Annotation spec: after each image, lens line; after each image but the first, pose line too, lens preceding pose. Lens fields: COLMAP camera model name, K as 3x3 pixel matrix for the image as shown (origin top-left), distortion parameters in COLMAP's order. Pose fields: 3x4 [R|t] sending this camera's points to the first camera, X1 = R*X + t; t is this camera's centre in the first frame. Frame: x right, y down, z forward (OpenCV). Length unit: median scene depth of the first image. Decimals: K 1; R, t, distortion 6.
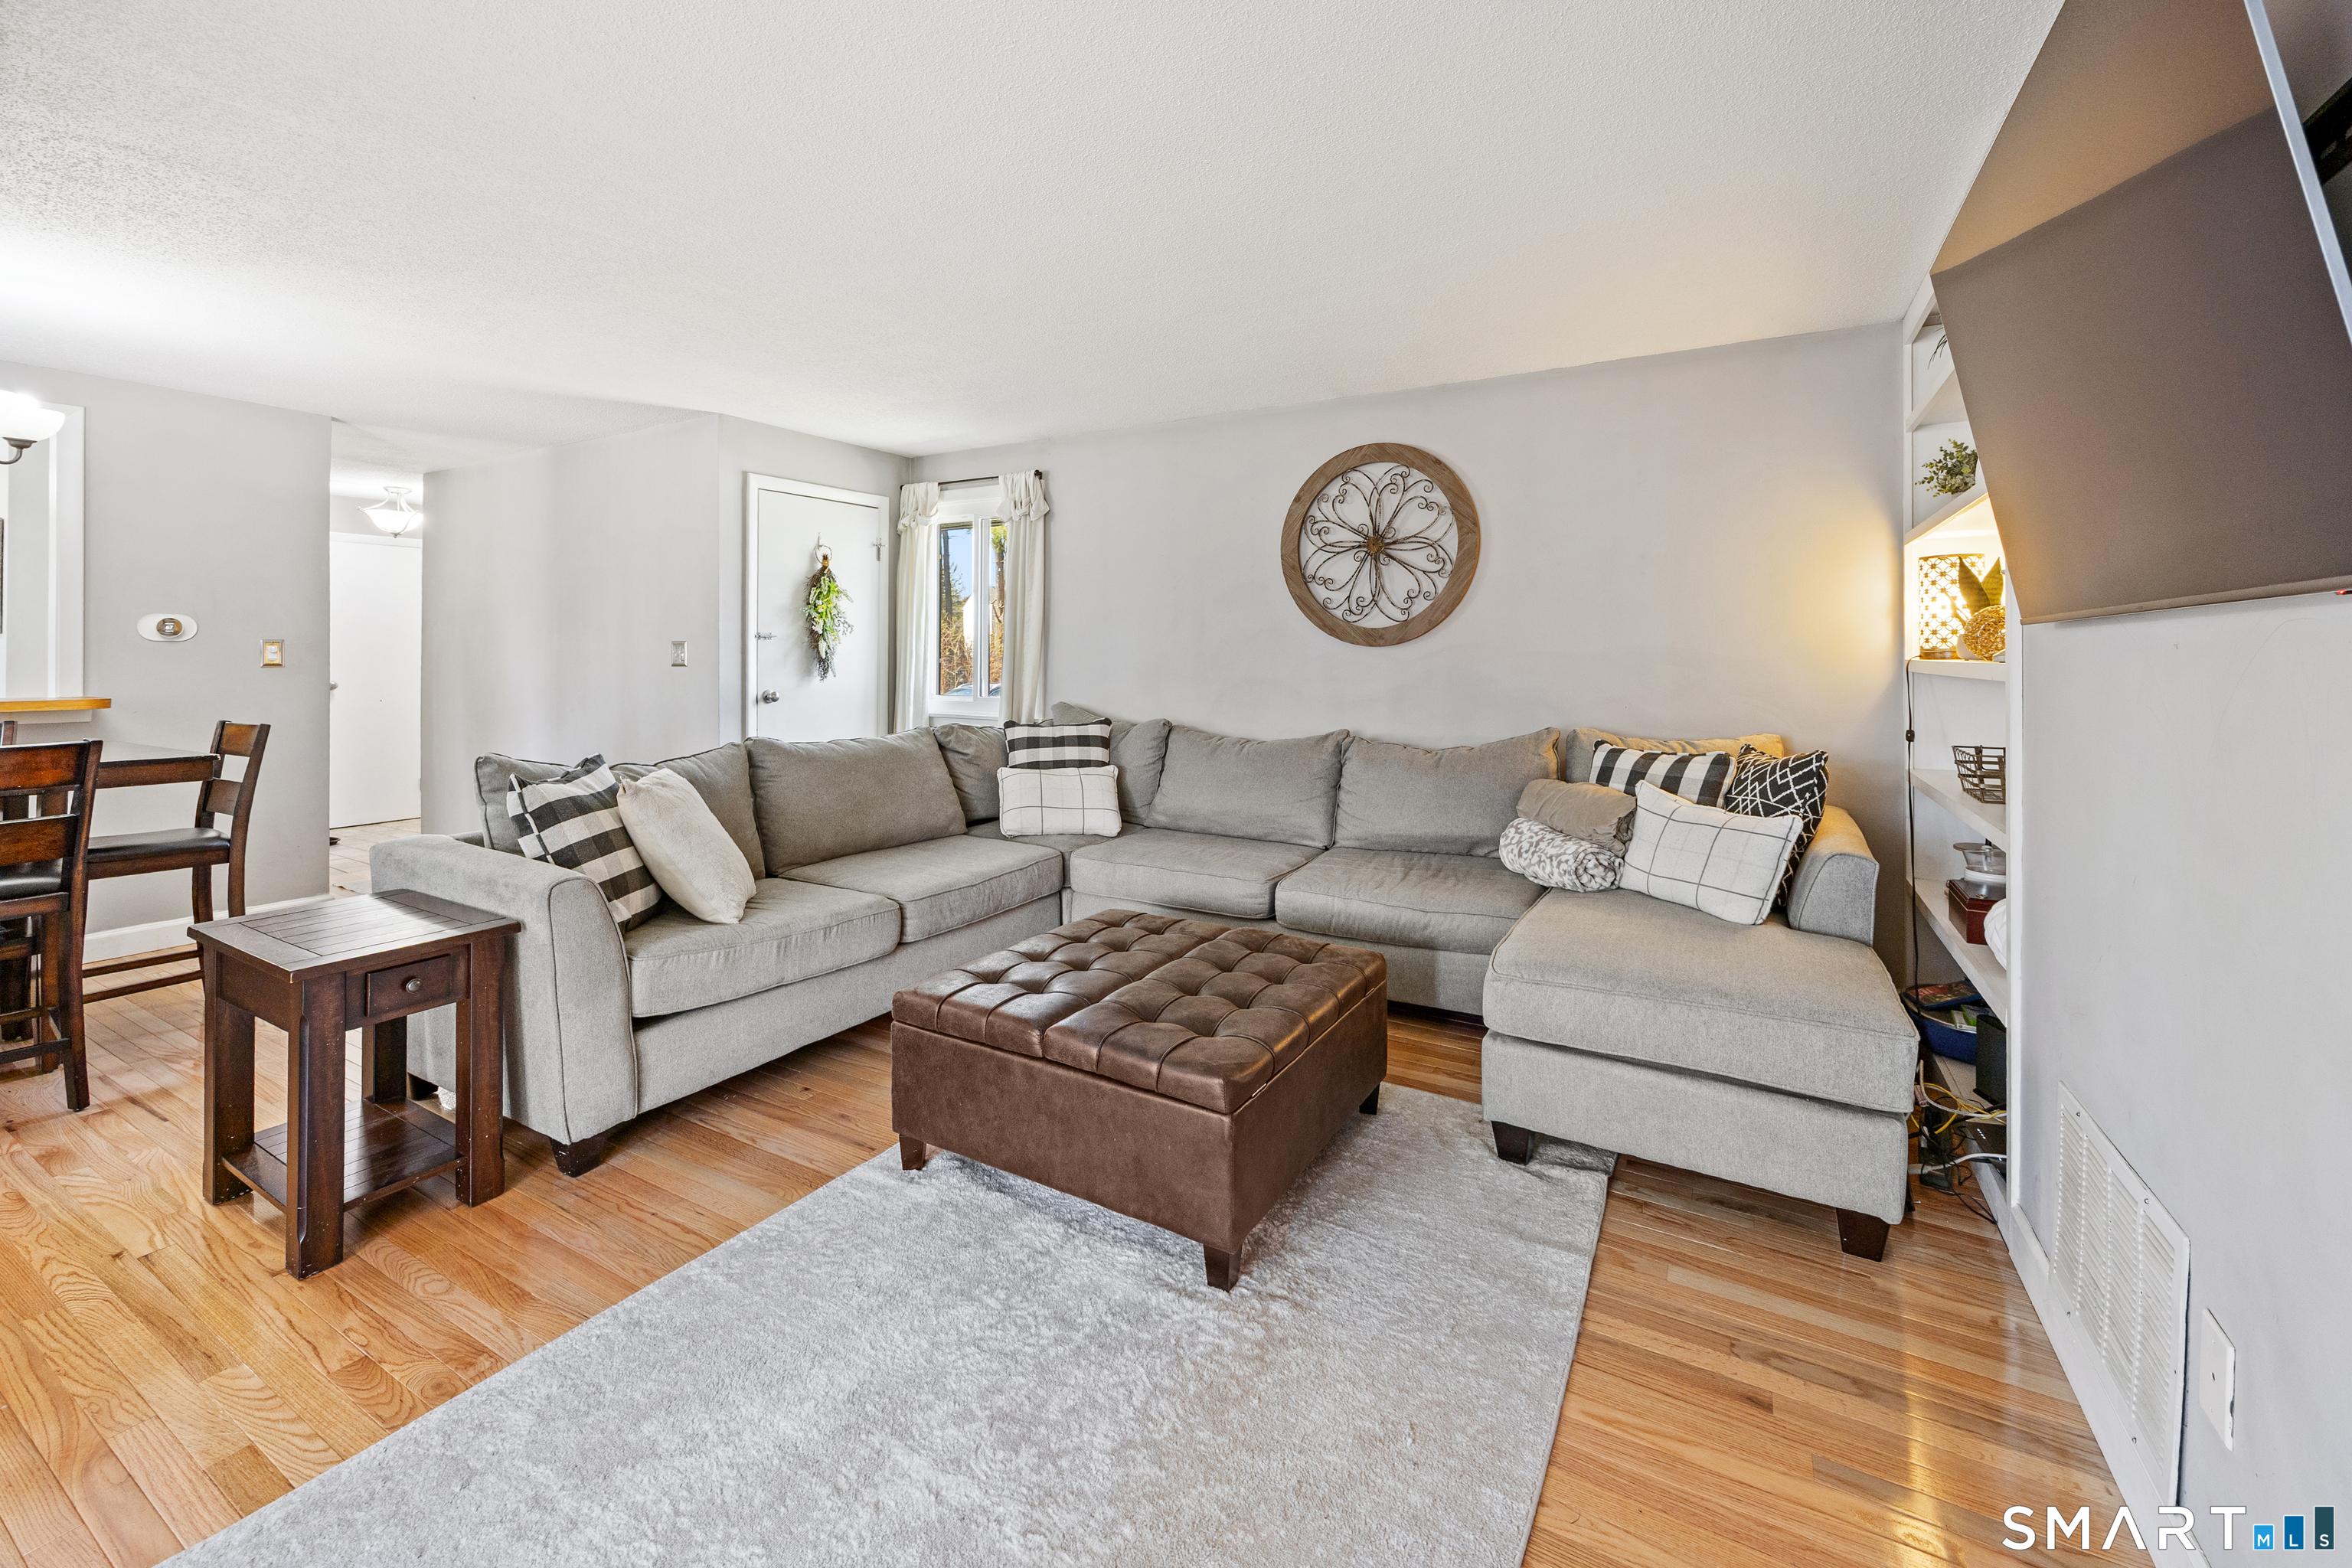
lens RADIAL K [[950.9, 0, 1160.0], [0, 950.9, 643.3], [0, 0, 1]] dist [-0.002415, 0.000878]
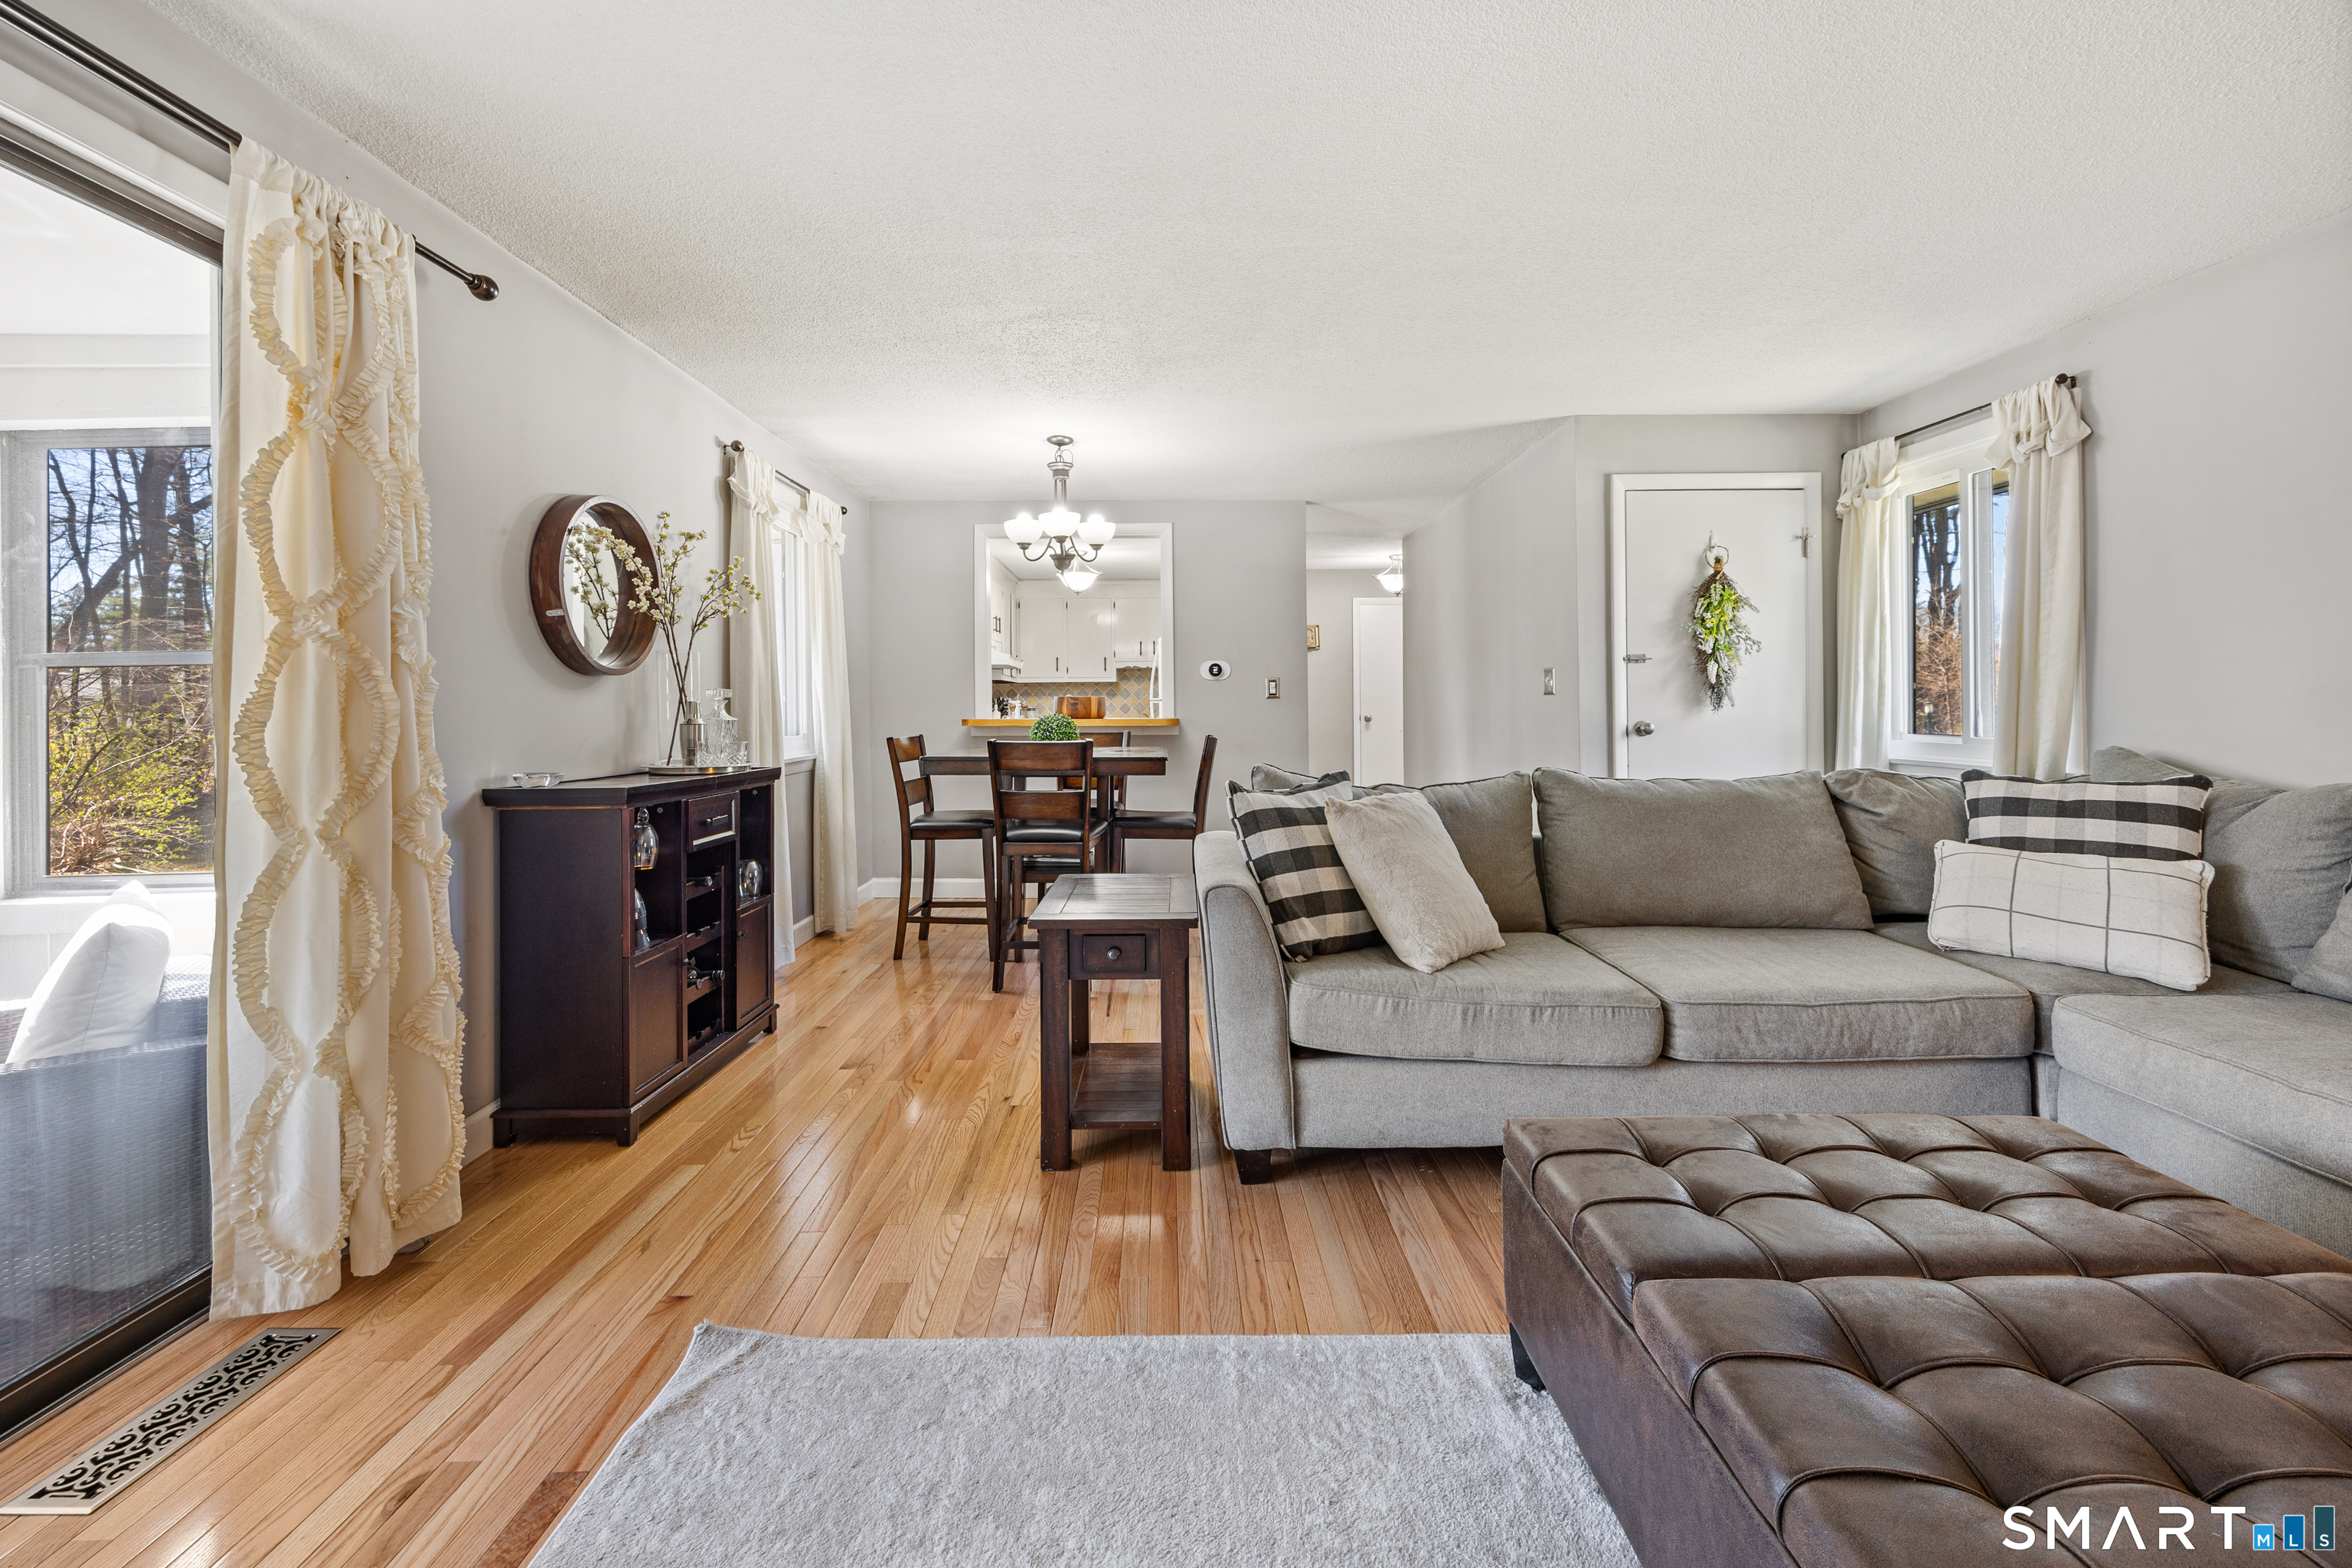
lens RADIAL K [[950.9, 0, 1044.9], [0, 950.9, 685.3], [0, 0, 1]] dist [-0.002415, 0.000878]
pose [[0.528060, -0.011041, -0.849135, 0.090757], [0.017488, 0.999845, -0.002125, 0.023504], [0.849027, -0.013728, 0.528171, 0.207436]]
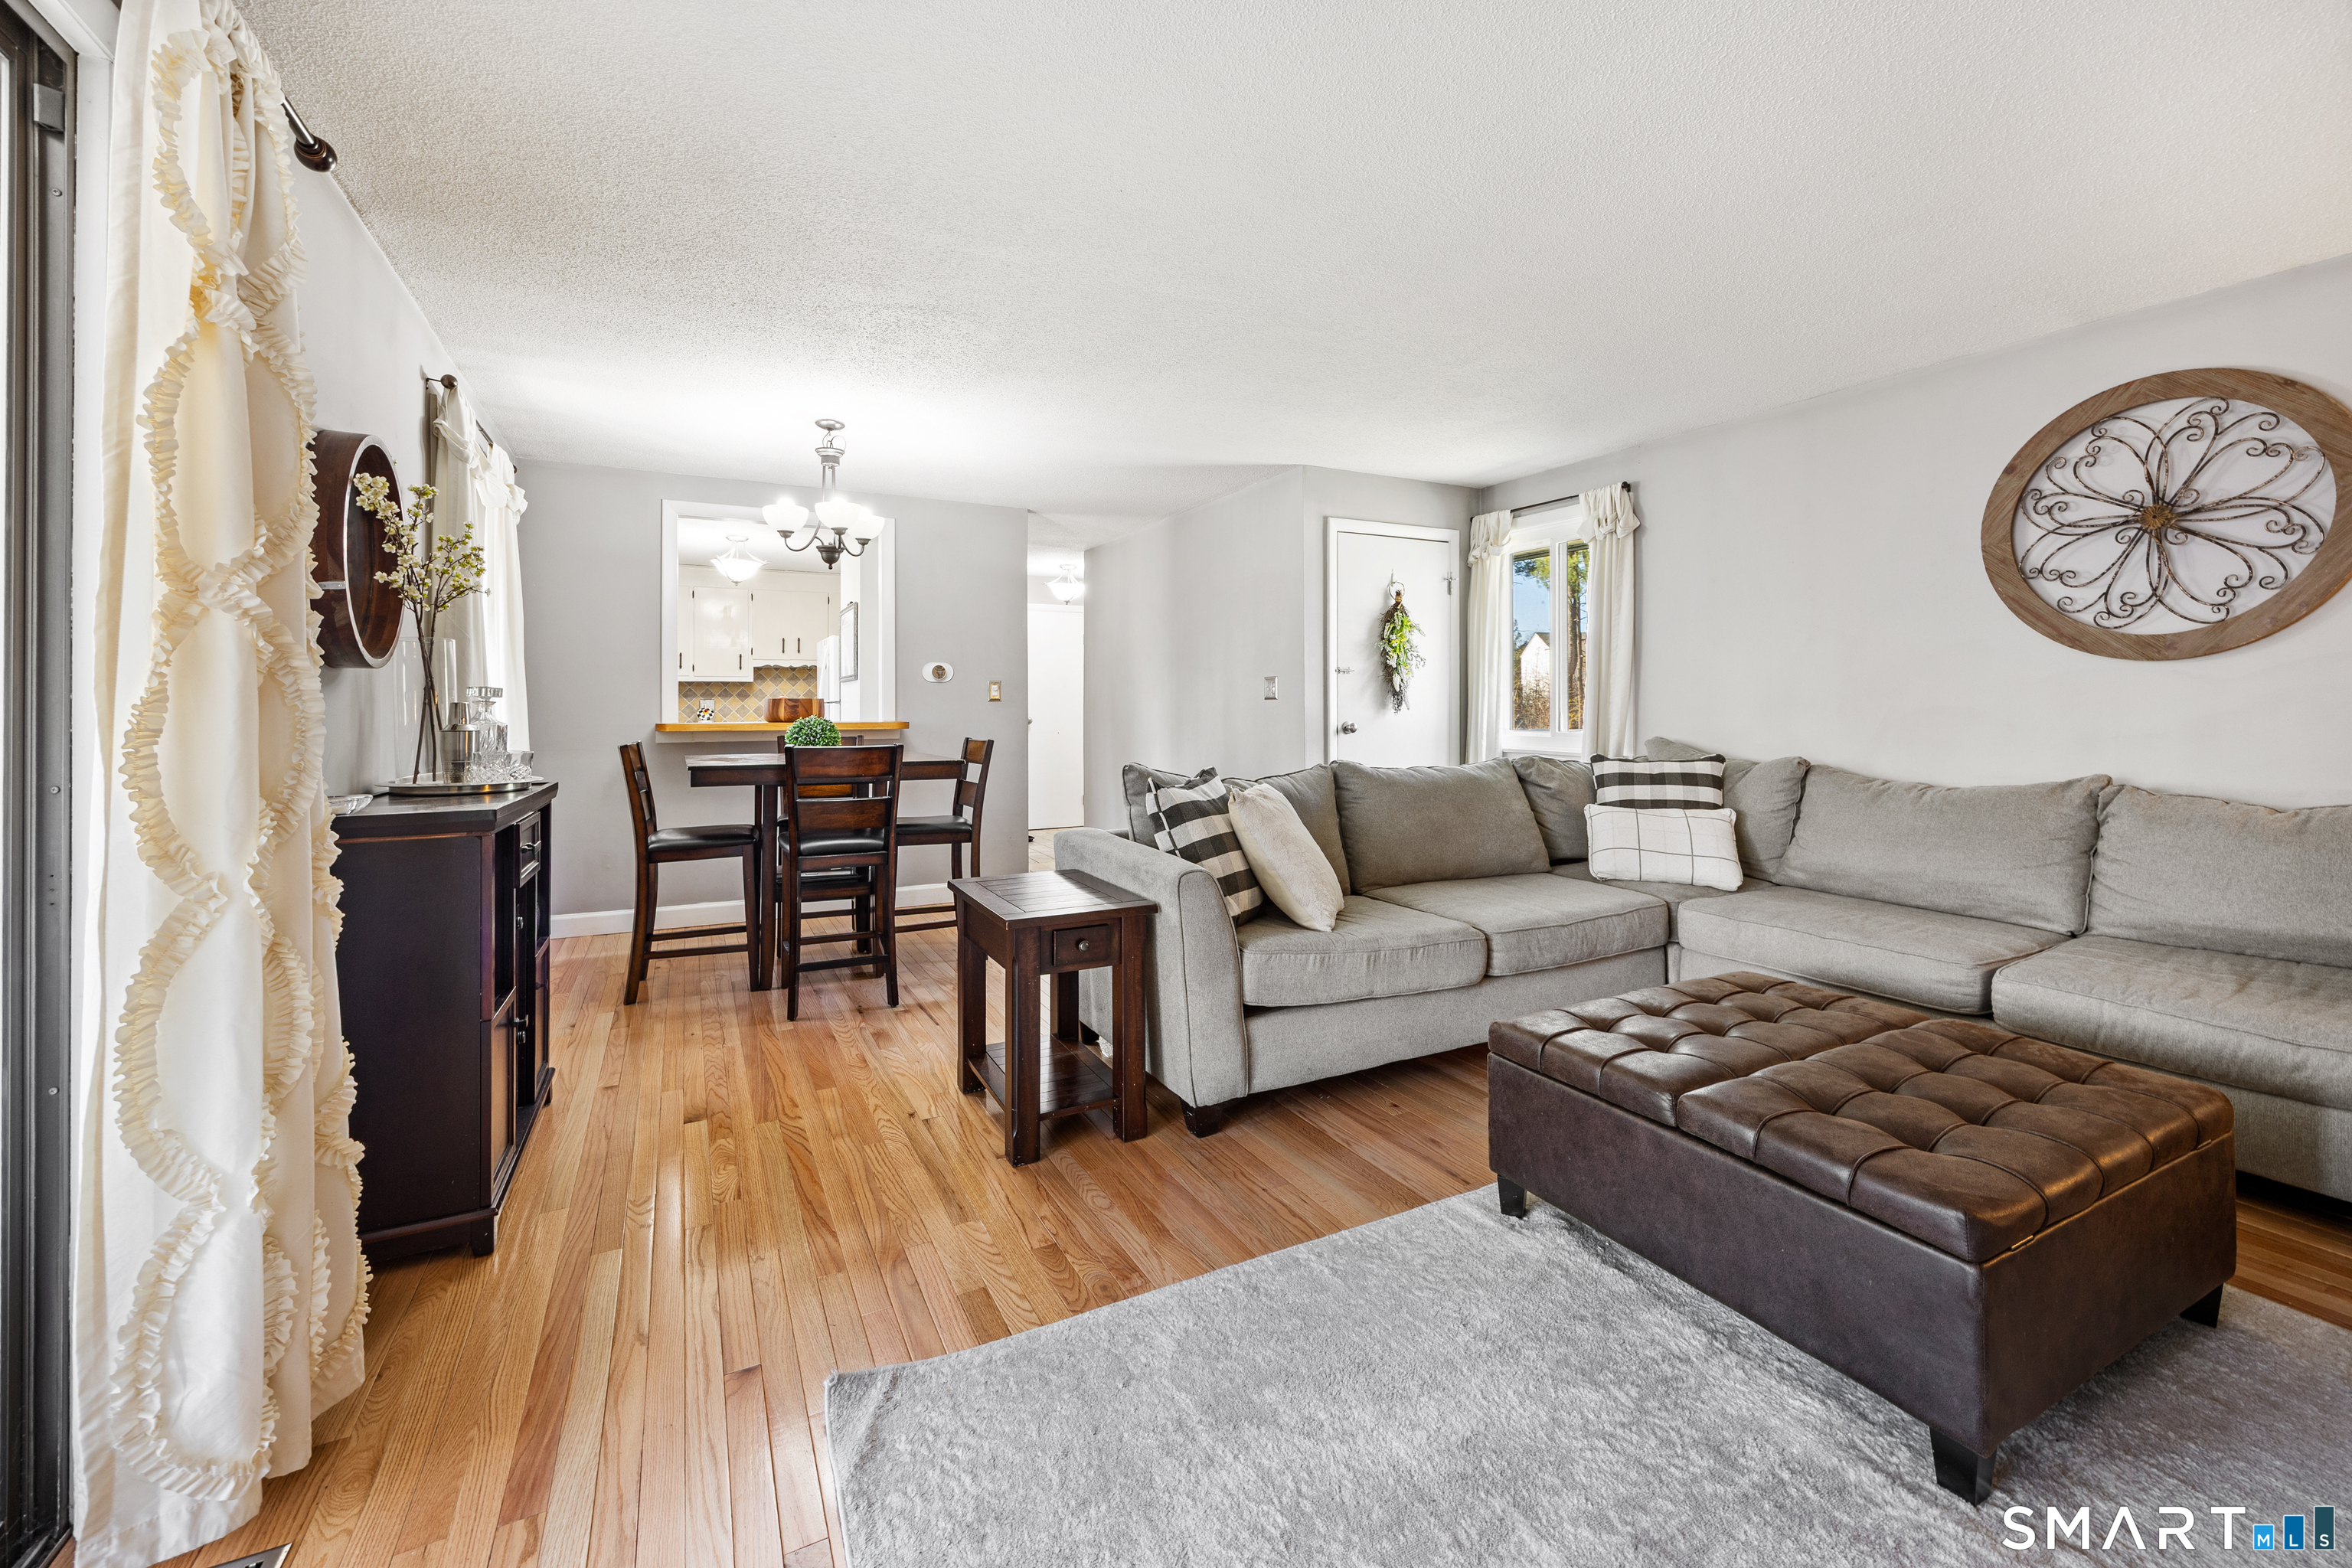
lens RADIAL K [[950.9, 0, 1199.9], [0, 950.9, 684.9], [0, 0, 1]] dist [-0.002415, 0.000878]
pose [[0.858226, -0.004444, -0.513252, -0.026506], [0.005135, 0.999987, -0.000071, 0.019891], [0.513245, -0.002574, 0.858238, 0.028278]]
